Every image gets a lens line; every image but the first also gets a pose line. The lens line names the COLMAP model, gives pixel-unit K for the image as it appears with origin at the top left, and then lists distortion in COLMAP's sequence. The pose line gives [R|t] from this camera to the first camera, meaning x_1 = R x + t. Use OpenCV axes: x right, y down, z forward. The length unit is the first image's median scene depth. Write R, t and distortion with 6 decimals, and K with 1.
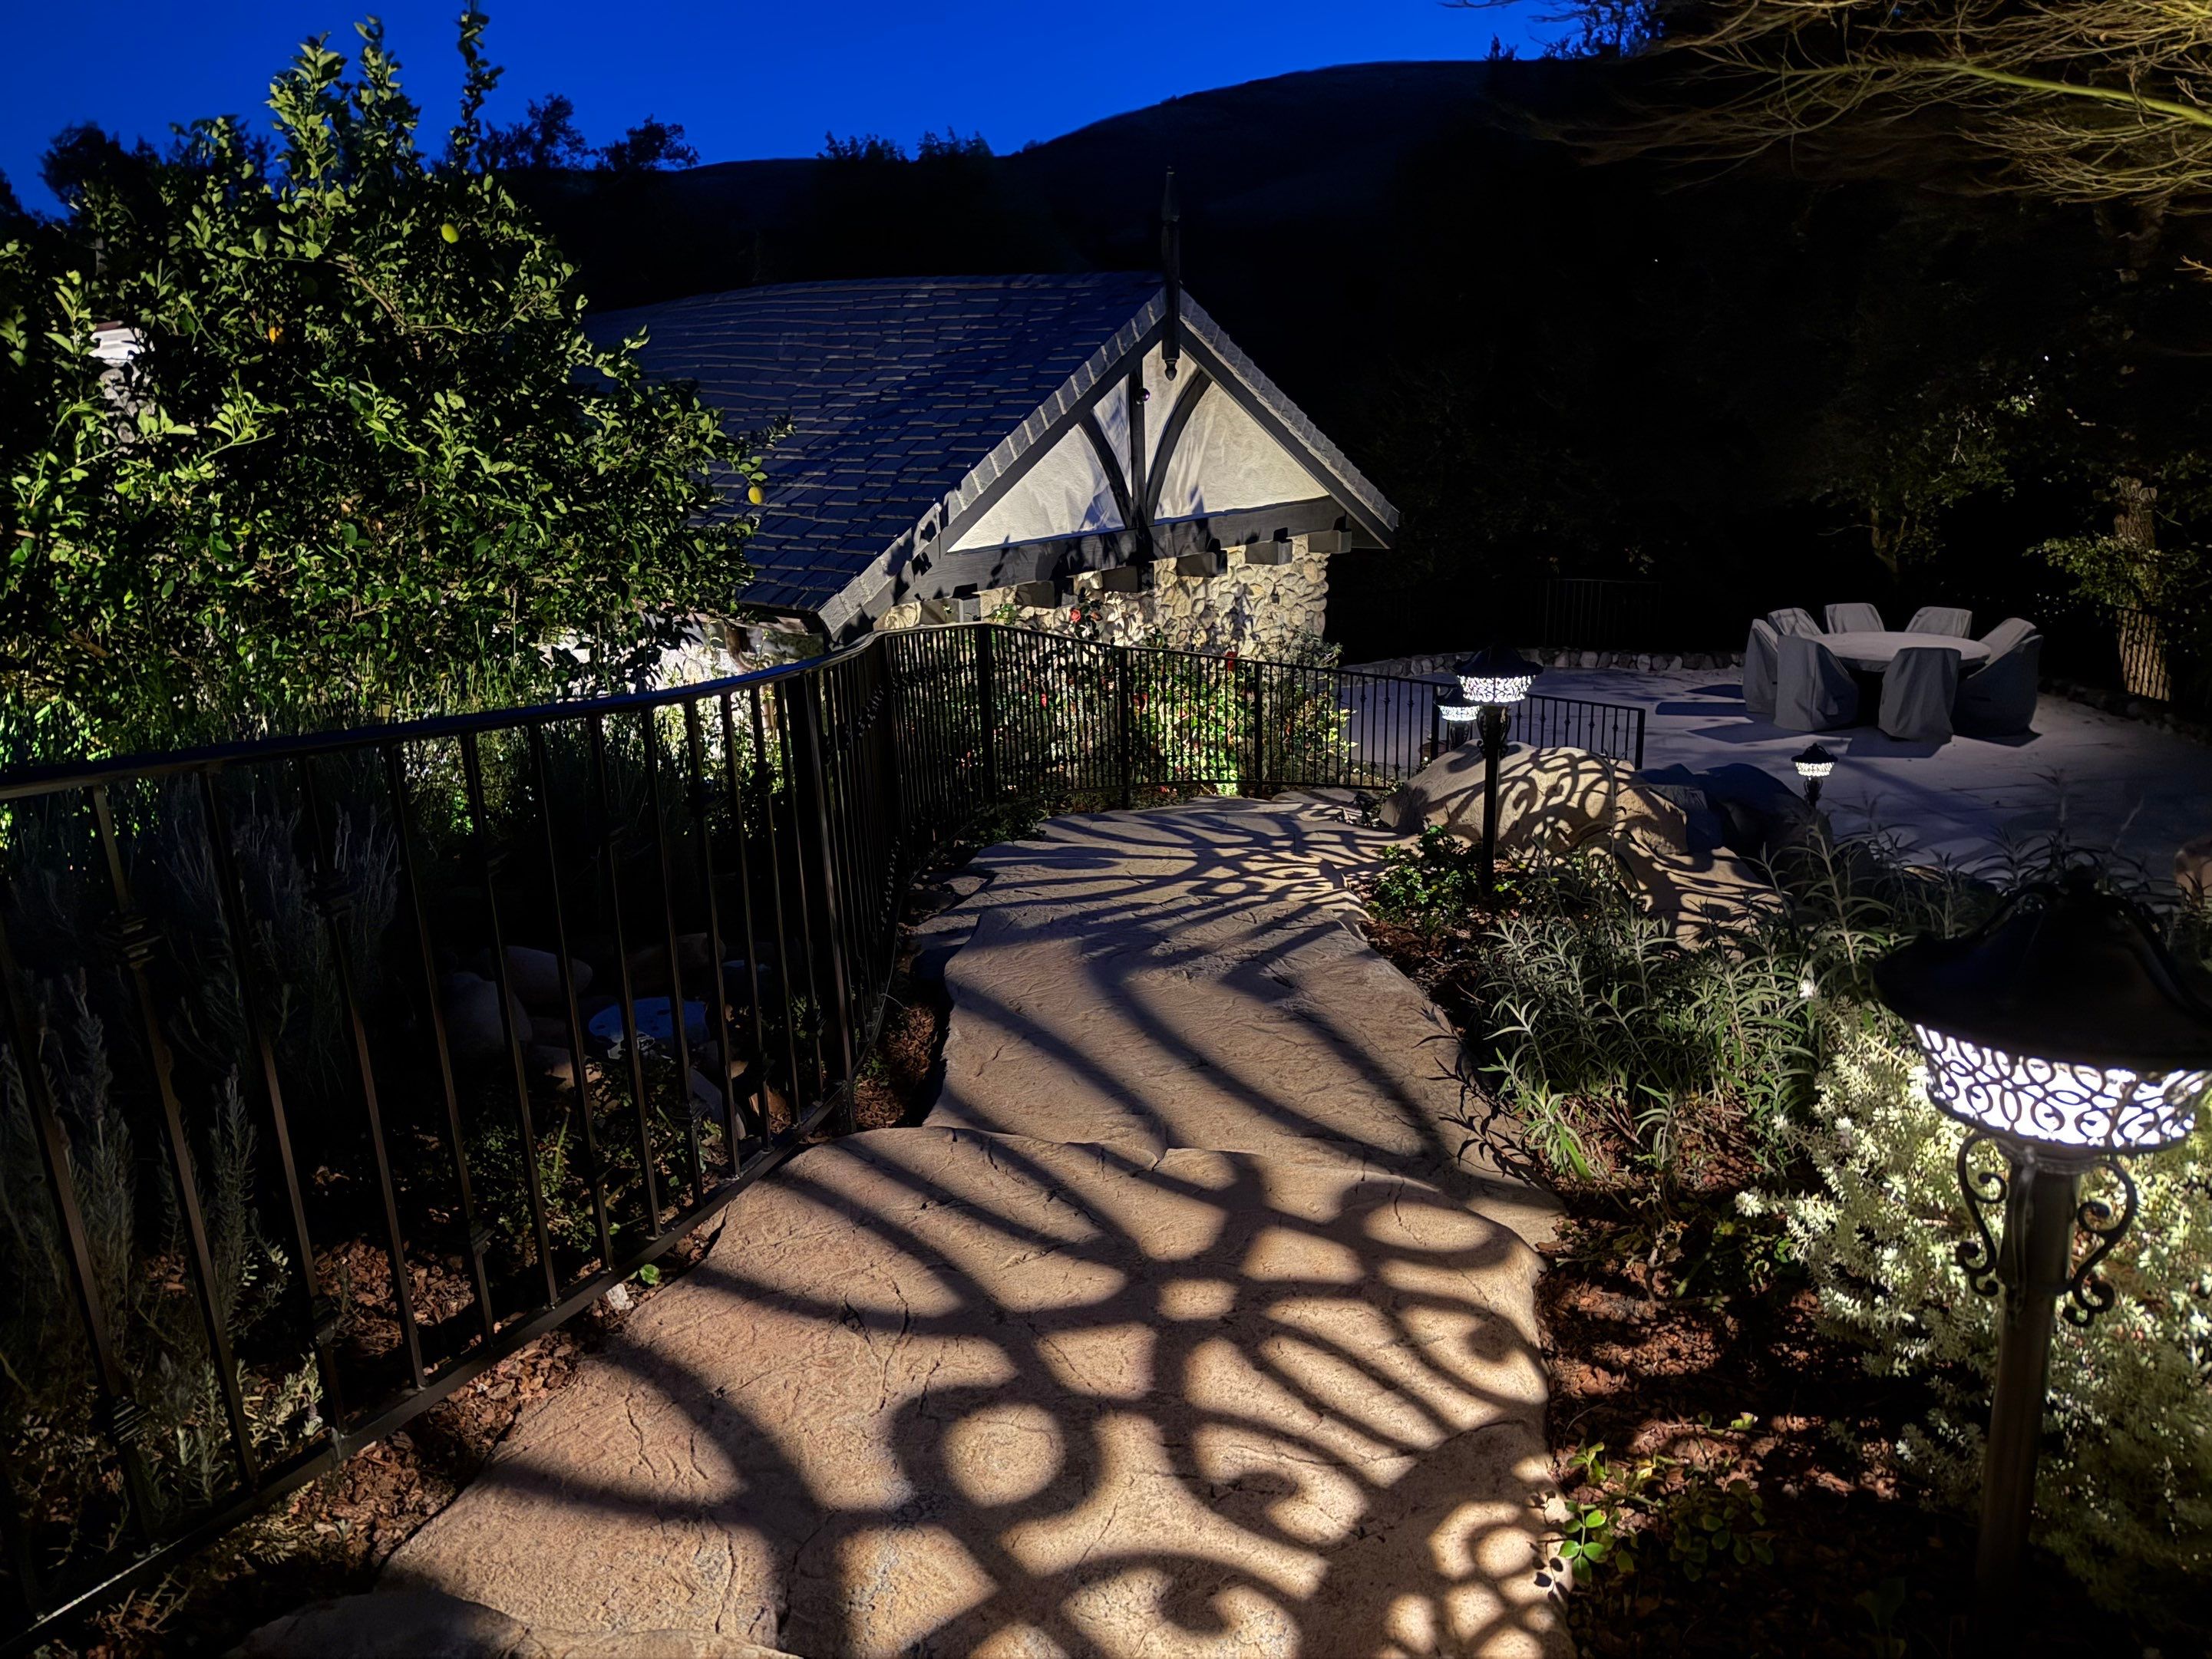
lens RADIAL K [[1501.2, 0, 1106.0], [0, 1501.2, 829.5], [0, 0, 1]] dist [0.186516, -0.308479]
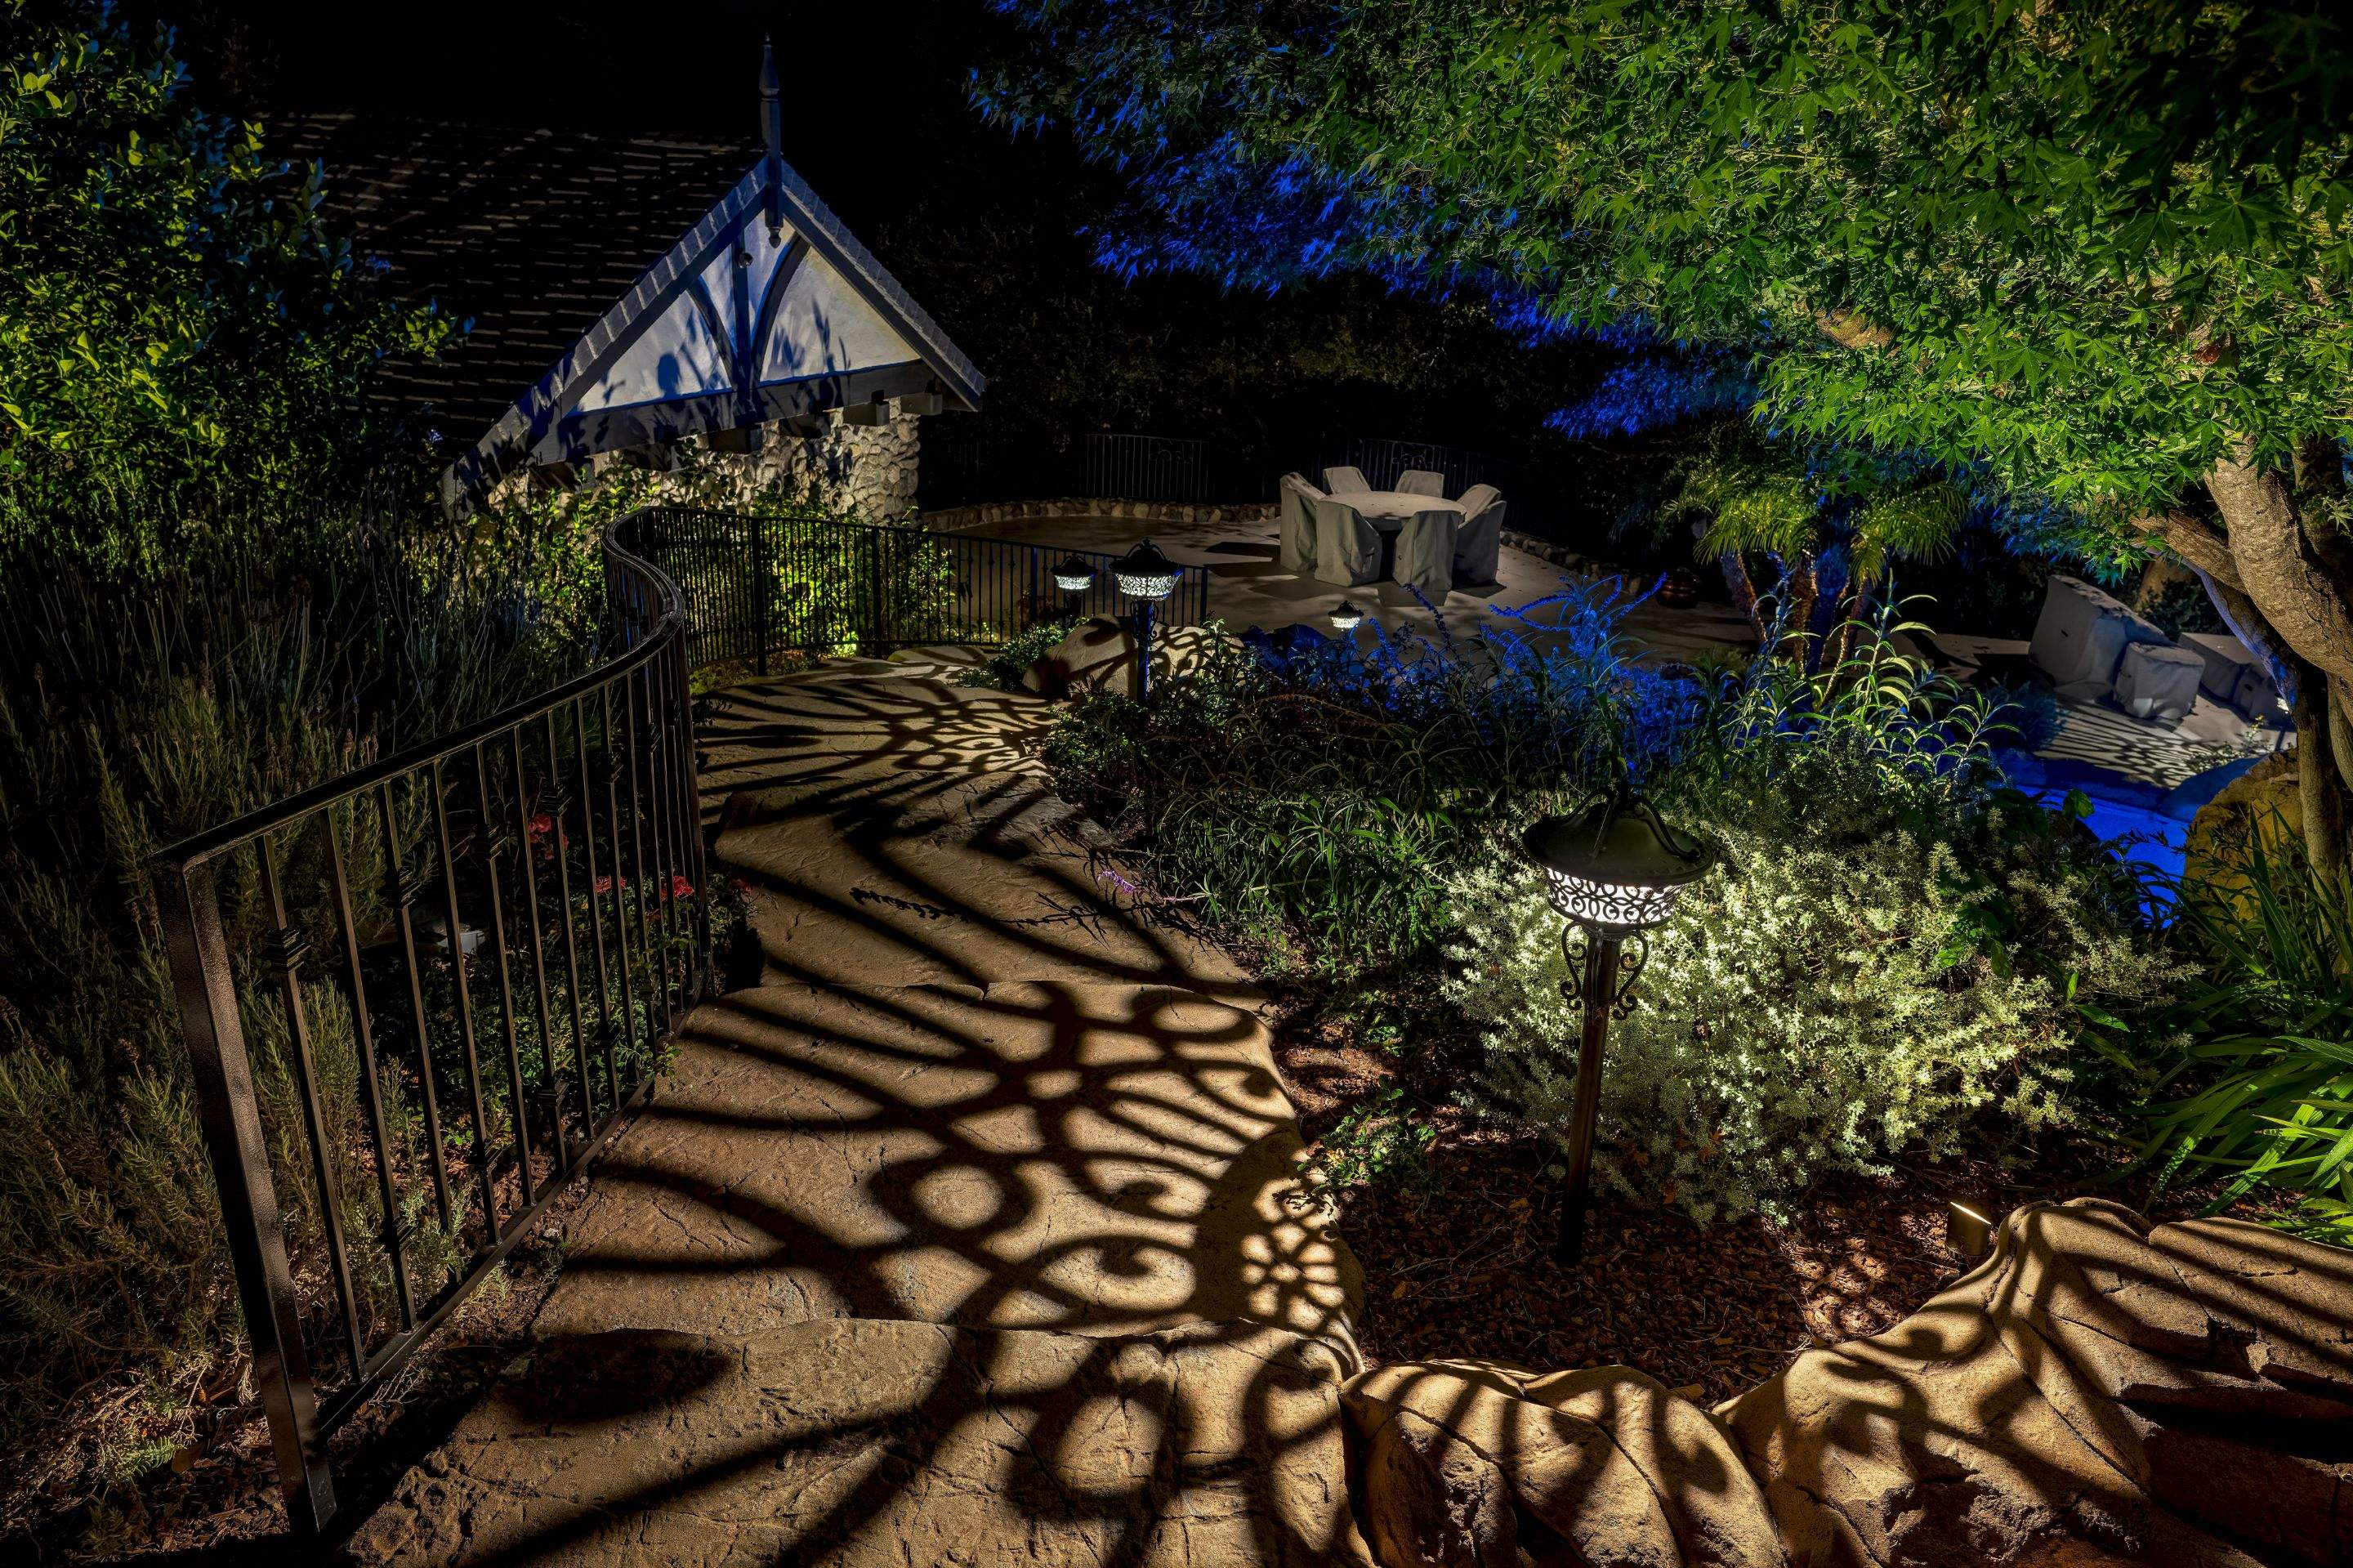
lens RADIAL K [[1469.8, 0, 1172.9], [0, 1469.8, 752.3], [0, 0, 1]] dist [0.056920, -0.001575]
pose [[0.947546, -0.041269, 0.316945, -0.166008], [0.024324, 0.998064, 0.057238, -0.044951], [-0.318694, -0.046527, 0.946715, -0.193909]]
